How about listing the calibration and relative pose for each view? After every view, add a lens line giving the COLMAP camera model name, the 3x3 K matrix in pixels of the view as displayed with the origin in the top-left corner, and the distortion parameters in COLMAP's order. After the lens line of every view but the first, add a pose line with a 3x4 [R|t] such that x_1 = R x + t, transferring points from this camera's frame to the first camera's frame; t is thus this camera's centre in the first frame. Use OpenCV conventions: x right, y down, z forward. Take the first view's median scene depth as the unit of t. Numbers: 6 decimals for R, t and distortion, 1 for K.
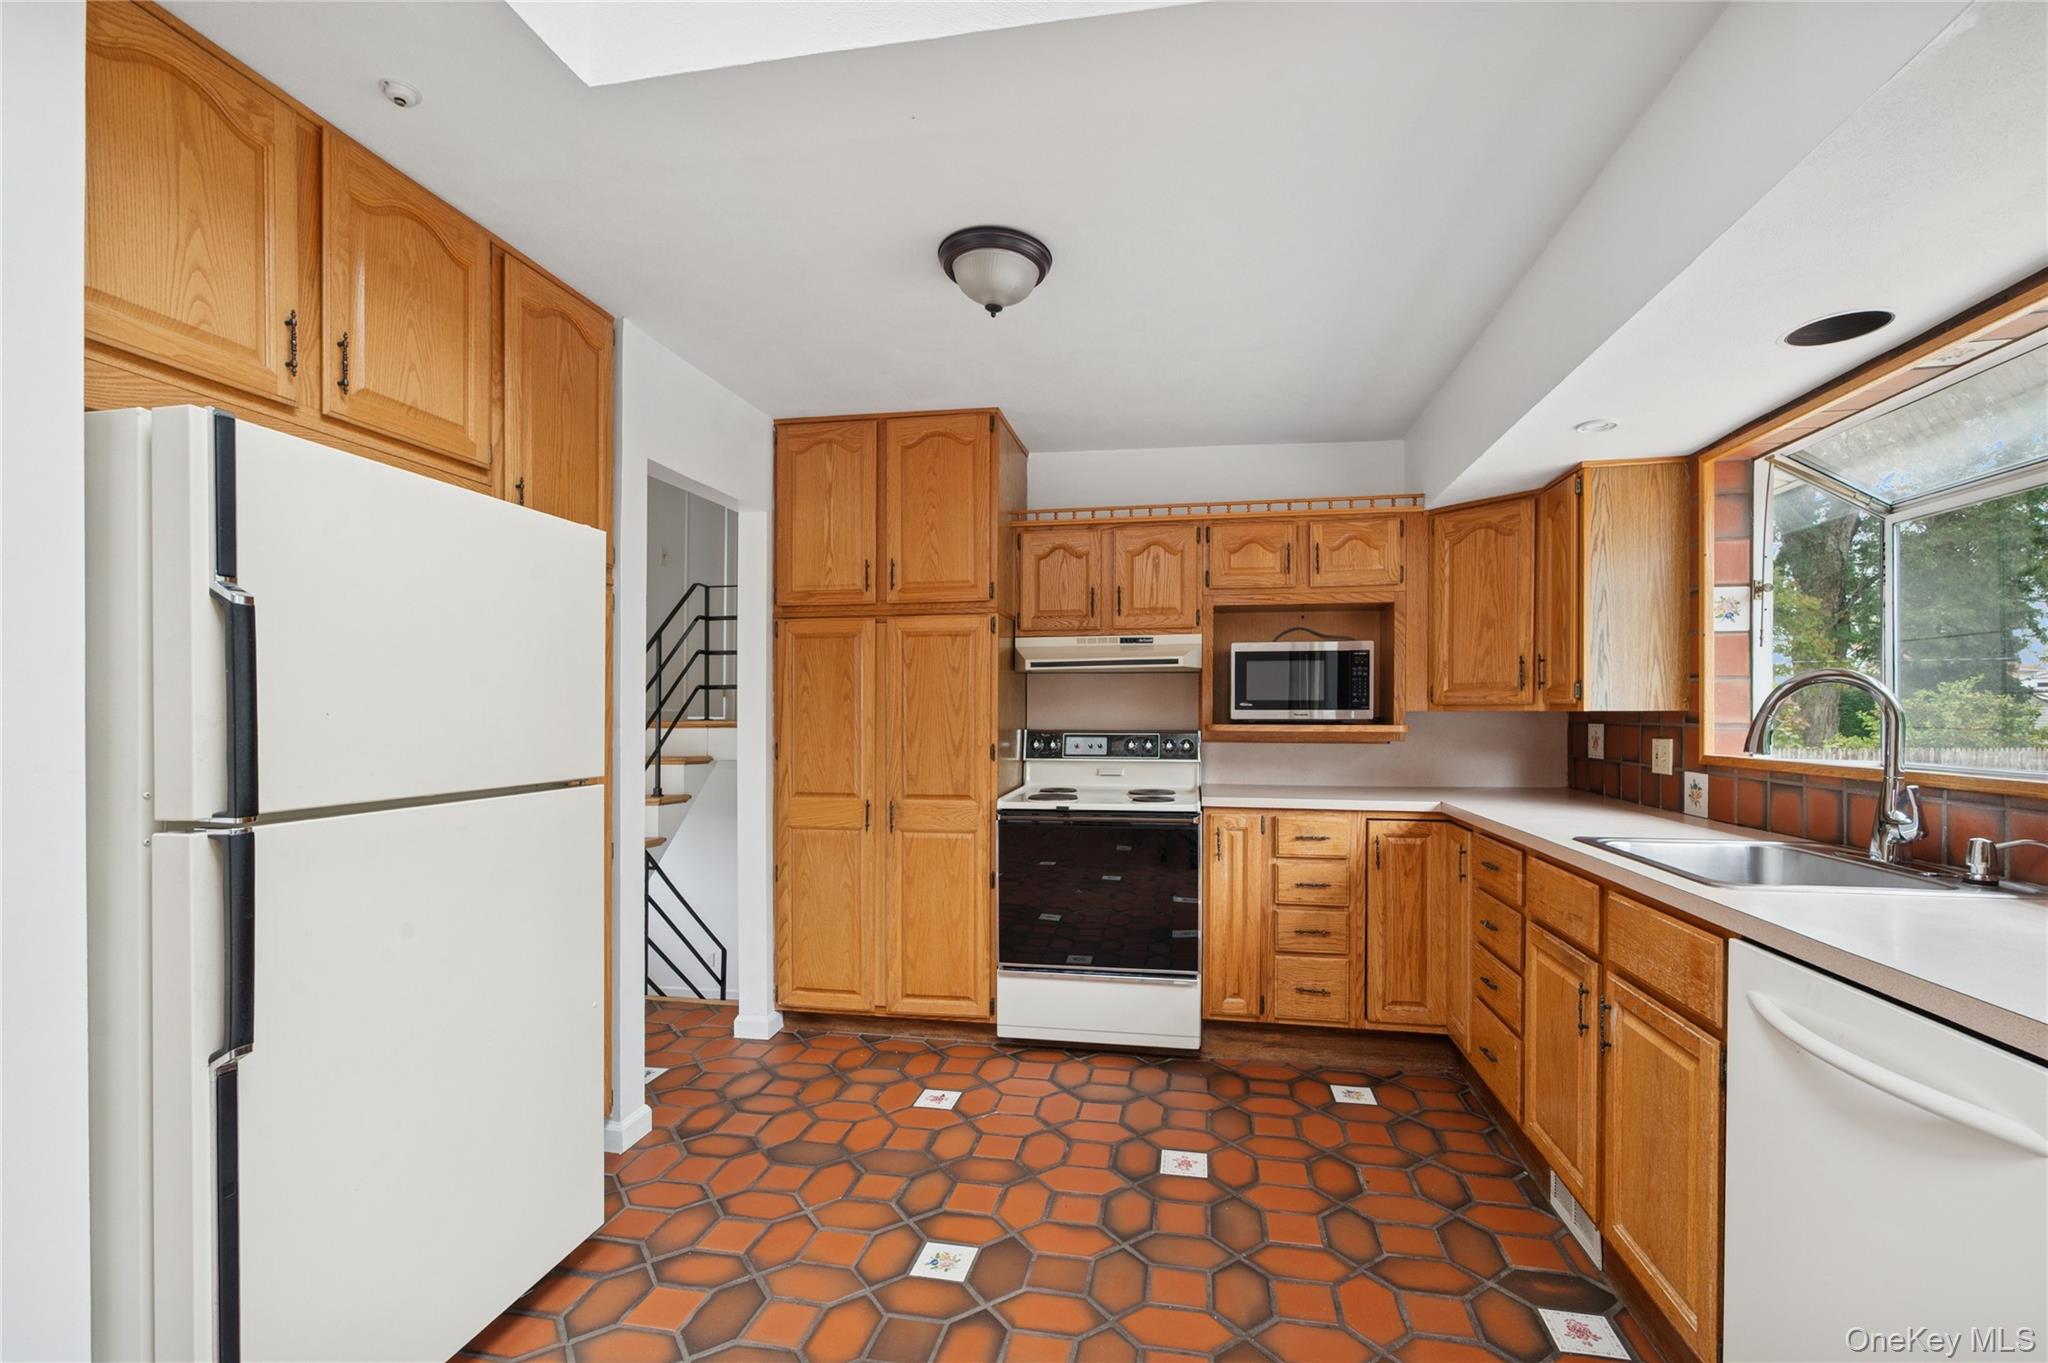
lens RADIAL K [[887.0, 0, 1036.8], [0, 887.0, 714.8], [0, 0, 1]] dist [-0.001844, -0.000451]
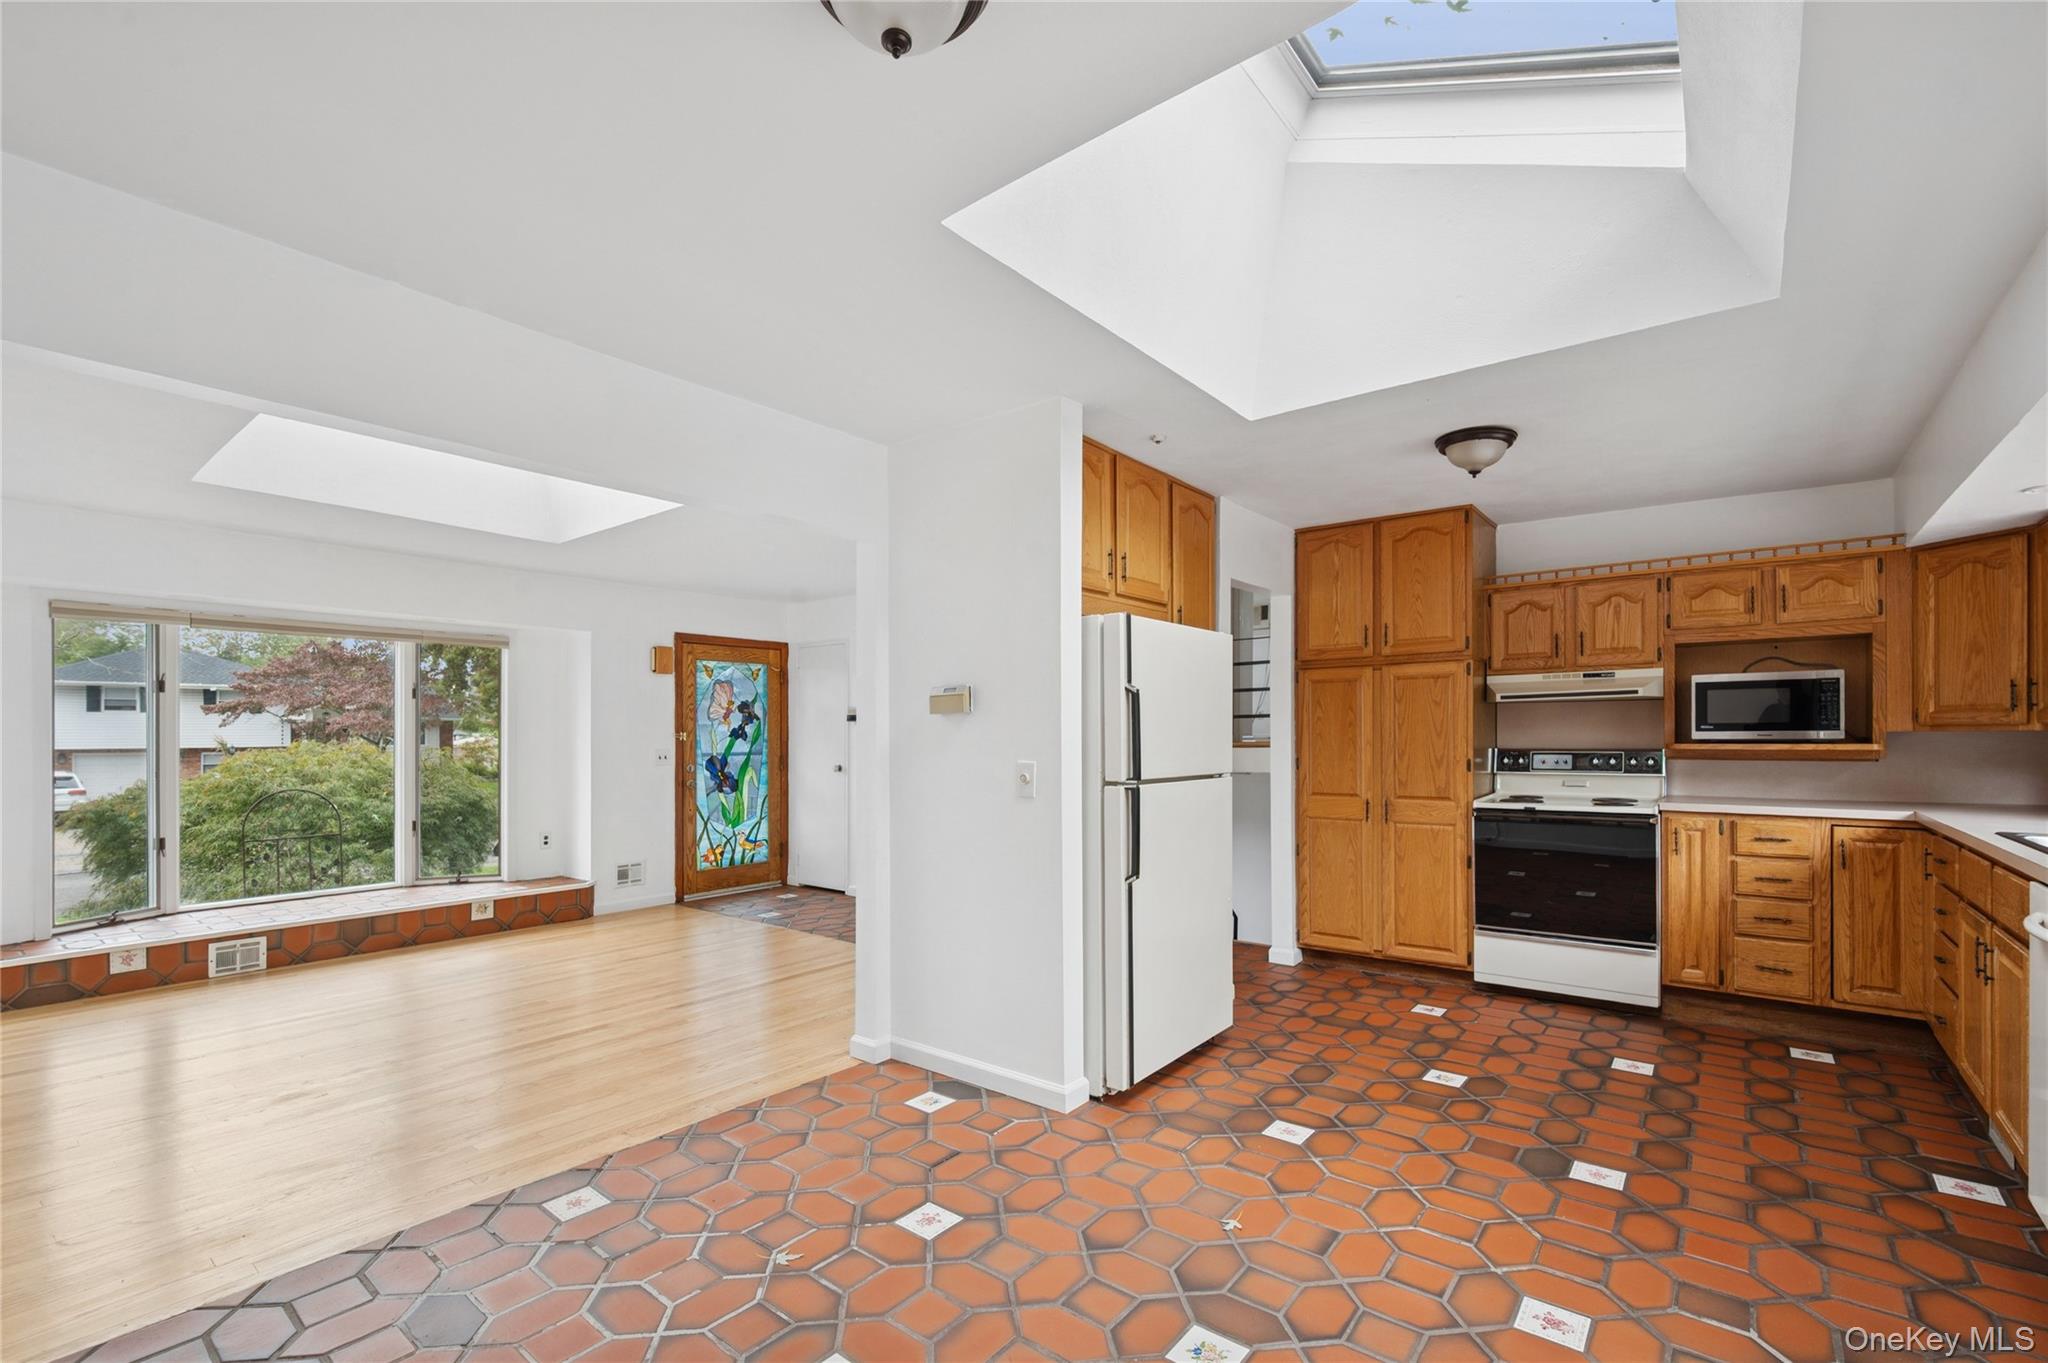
lens RADIAL K [[887.0, 0, 1028.8], [0, 887.0, 735.3], [0, 0, 1]] dist [-0.001844, -0.000451]
pose [[0.882247, -0.005909, -0.470749, -0.006672], [0.004431, 0.999981, -0.004250, 0.000765], [0.470765, 0.001664, 0.882257, -0.511714]]
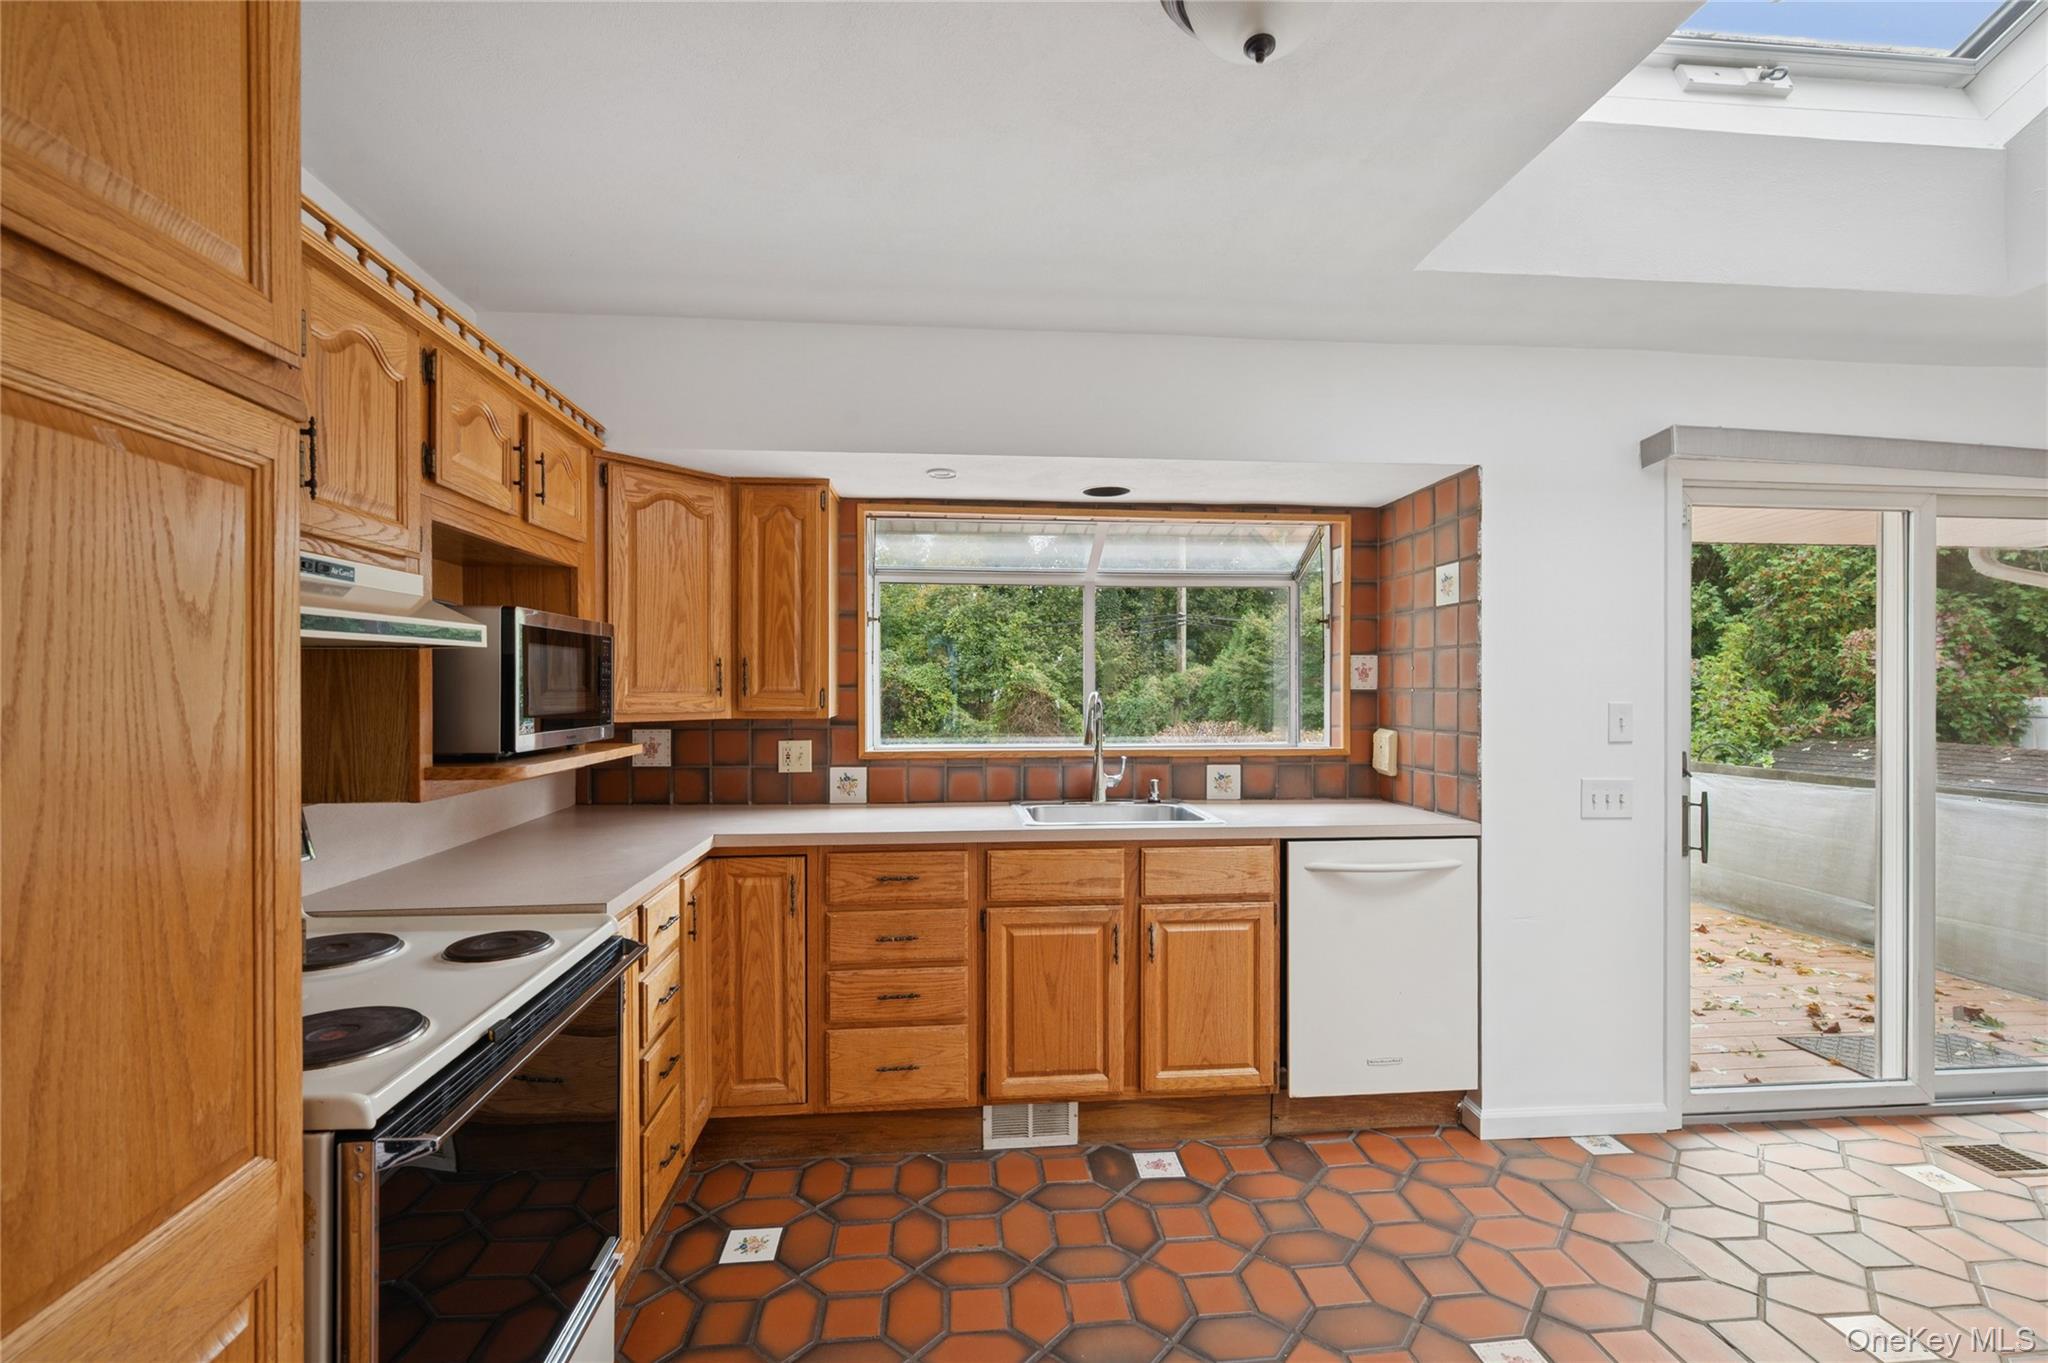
lens RADIAL K [[887.0, 0, 1020.6], [0, 887.0, 695.0], [0, 0, 1]] dist [-0.001844, -0.000451]
pose [[-0.272518, -0.008691, 0.962111, -0.392711], [0.004390, 0.999938, 0.010276, -0.036200], [-0.962141, 0.007024, -0.272463, 0.931901]]
